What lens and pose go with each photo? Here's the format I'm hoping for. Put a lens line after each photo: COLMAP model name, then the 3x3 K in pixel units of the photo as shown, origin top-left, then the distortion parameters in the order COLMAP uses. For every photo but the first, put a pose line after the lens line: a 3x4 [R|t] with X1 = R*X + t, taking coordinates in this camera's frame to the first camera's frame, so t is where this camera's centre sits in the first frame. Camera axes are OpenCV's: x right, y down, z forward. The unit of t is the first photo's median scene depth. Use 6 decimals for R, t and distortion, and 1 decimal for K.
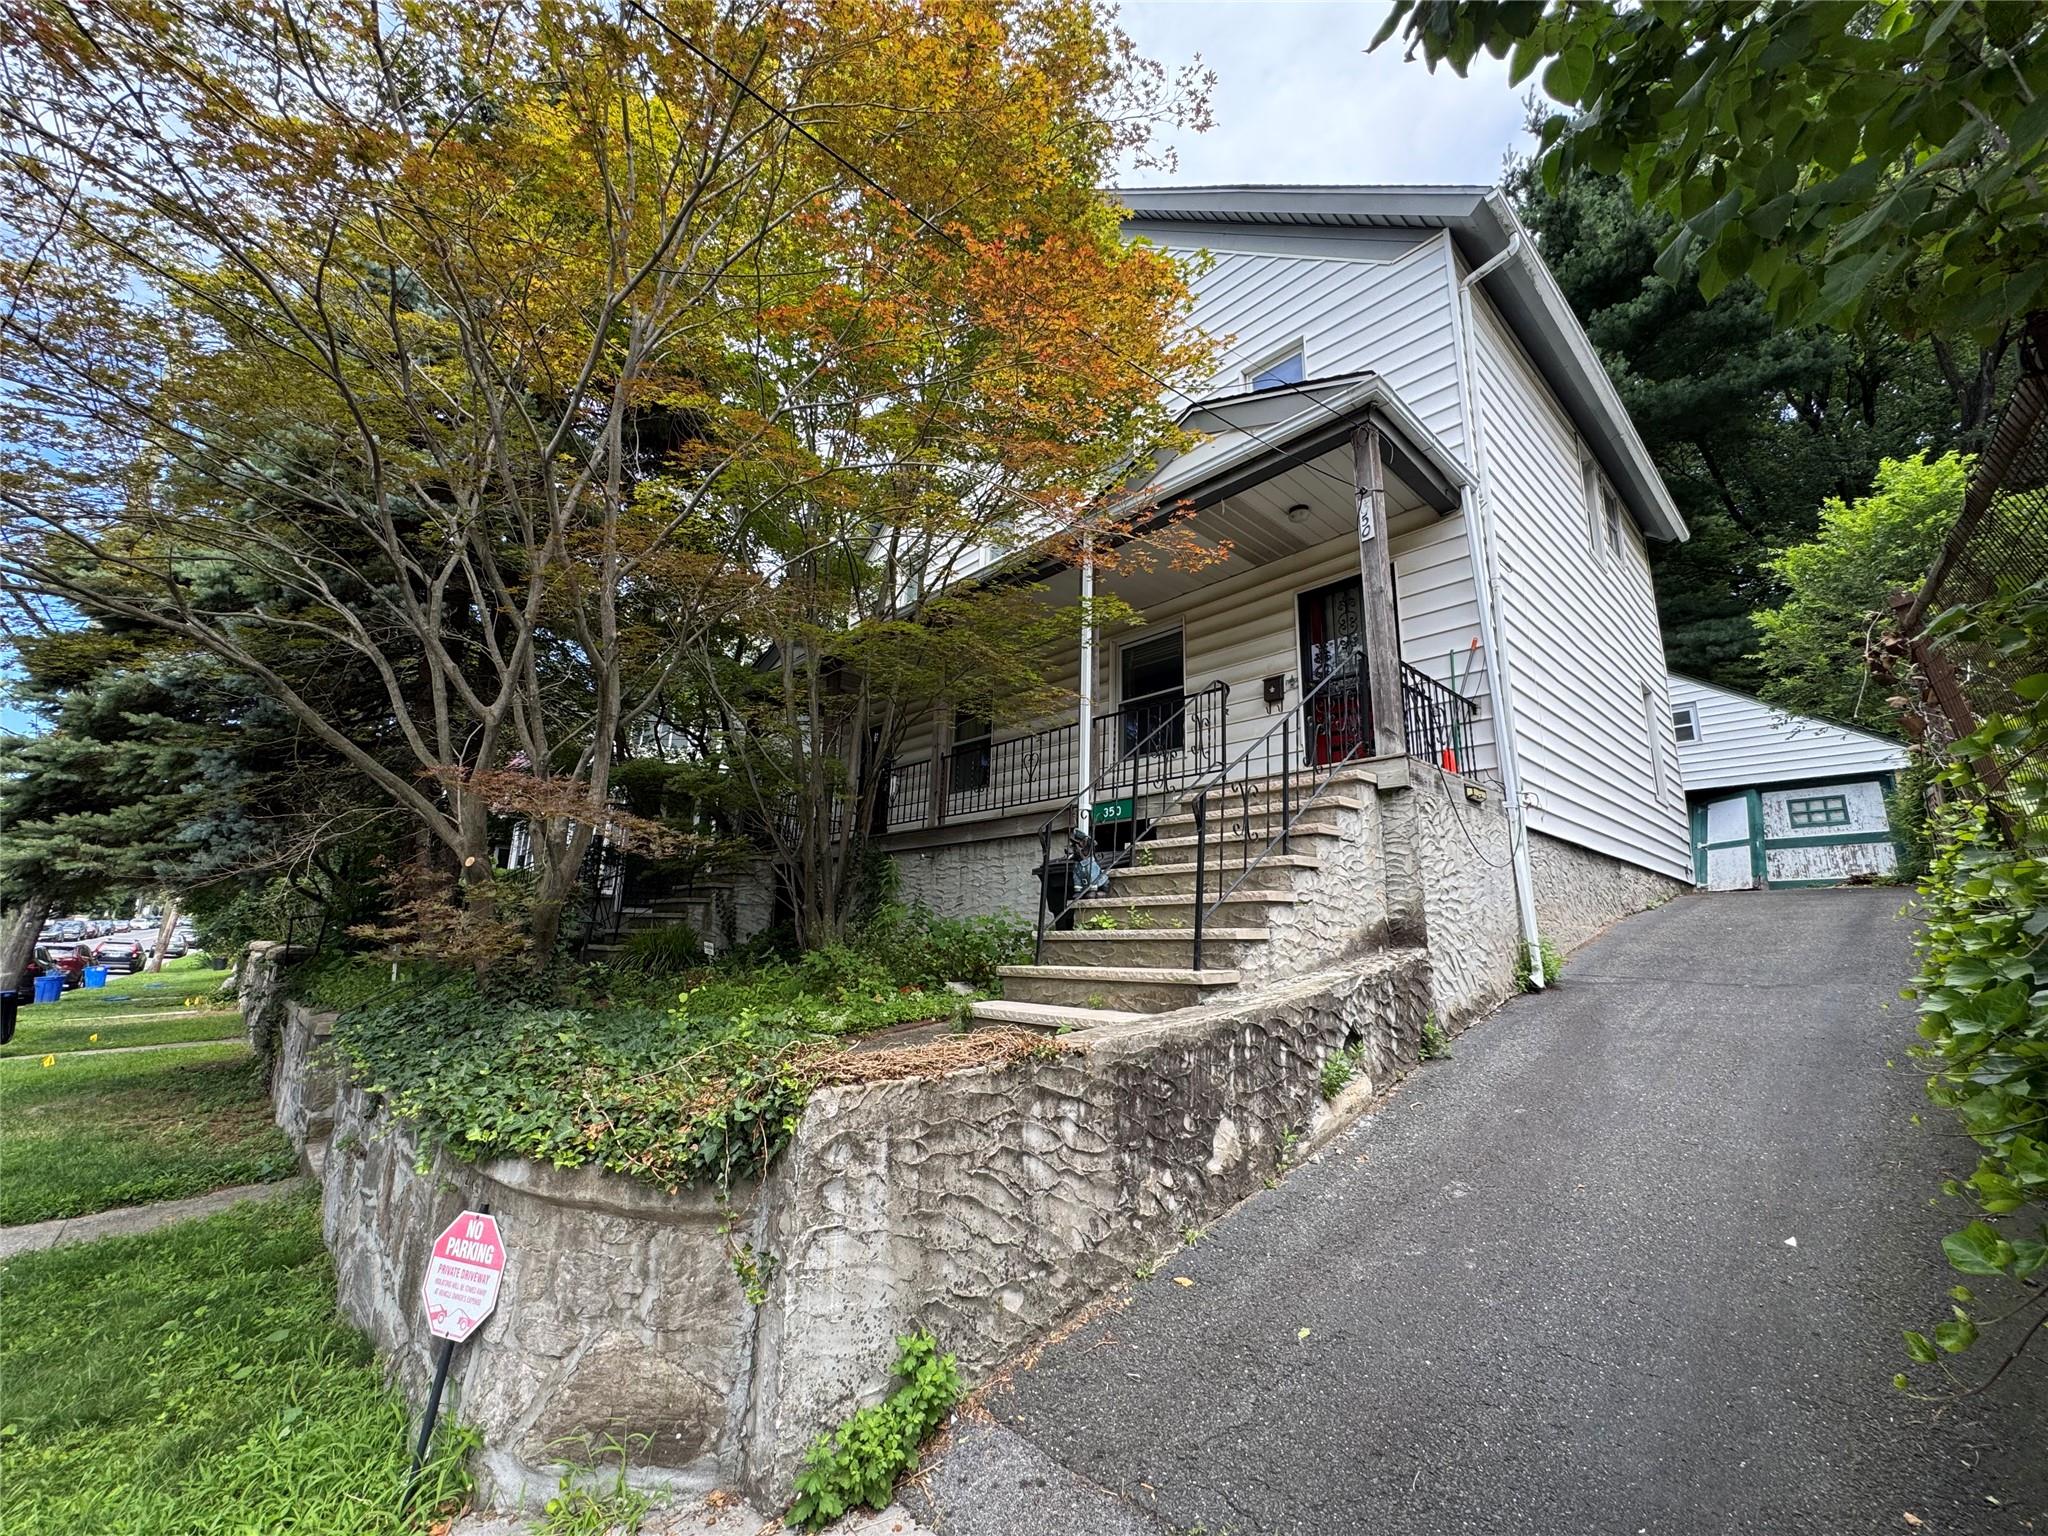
lens RADIAL K [[829.7, 0, 1030.1], [0, 829.7, 771.7], [0, 0, 1]] dist [0.001224, 0.000008]
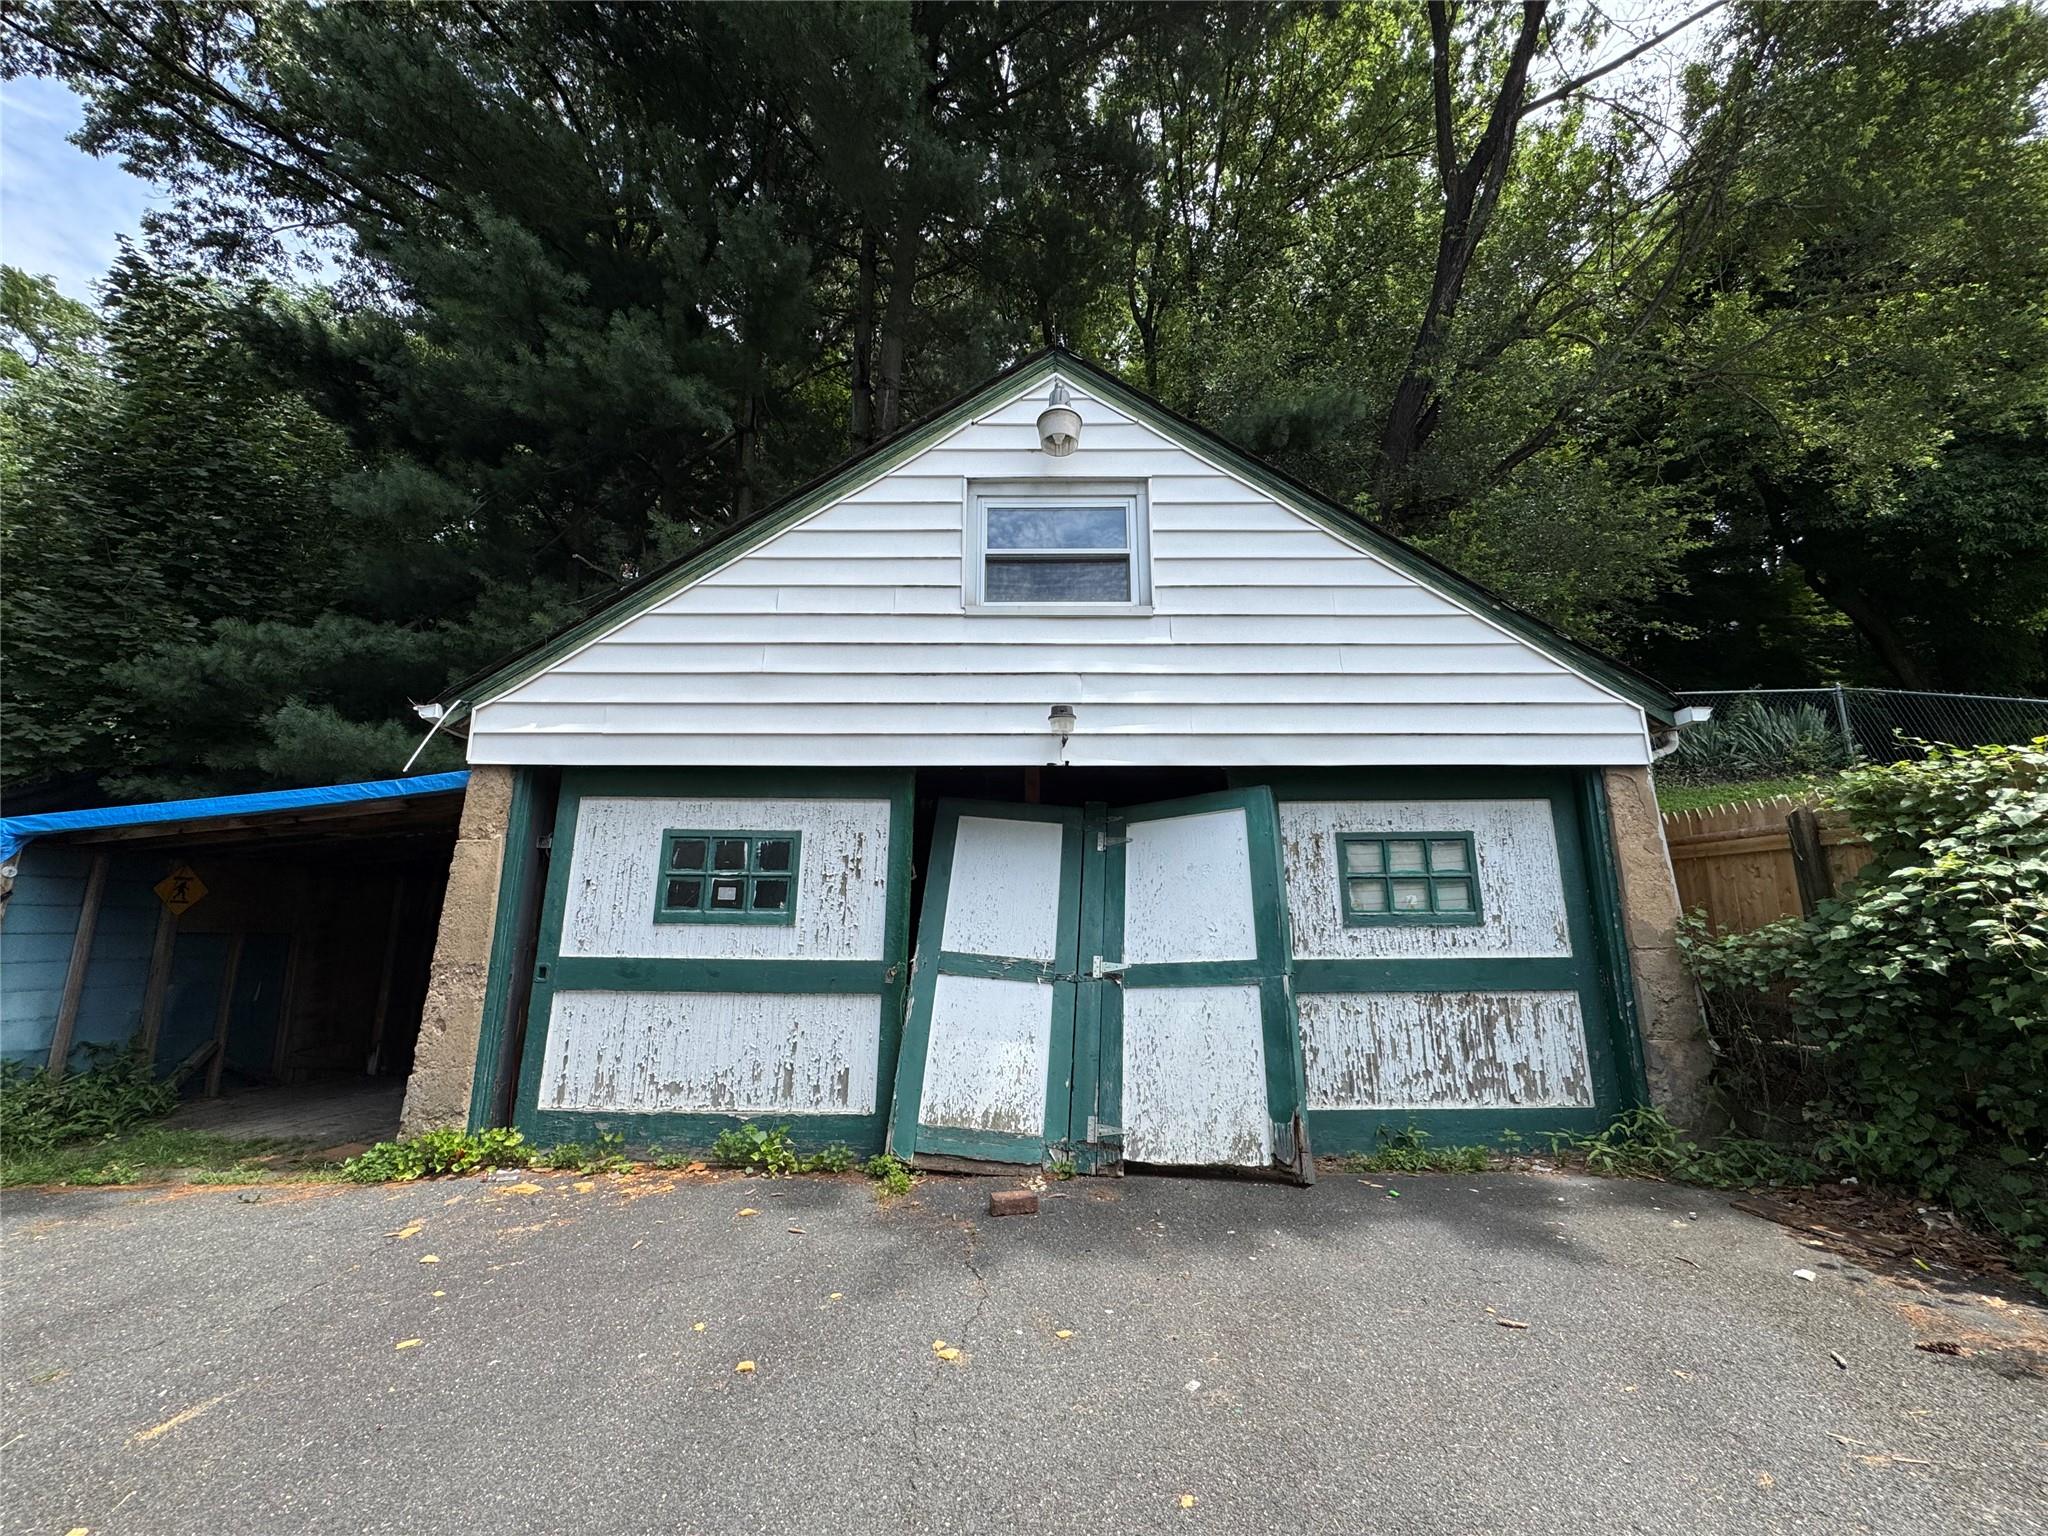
lens RADIAL K [[829.7, 0, 1023.4], [0, 829.7, 768.2], [0, 0, 1]] dist [0.001224, 0.000008]
pose [[0.692415, 0.145054, 0.706768, 0.626420], [-0.142156, 0.987808, -0.063463, 0.047590], [-0.707356, -0.056528, 0.704593, 0.888035]]
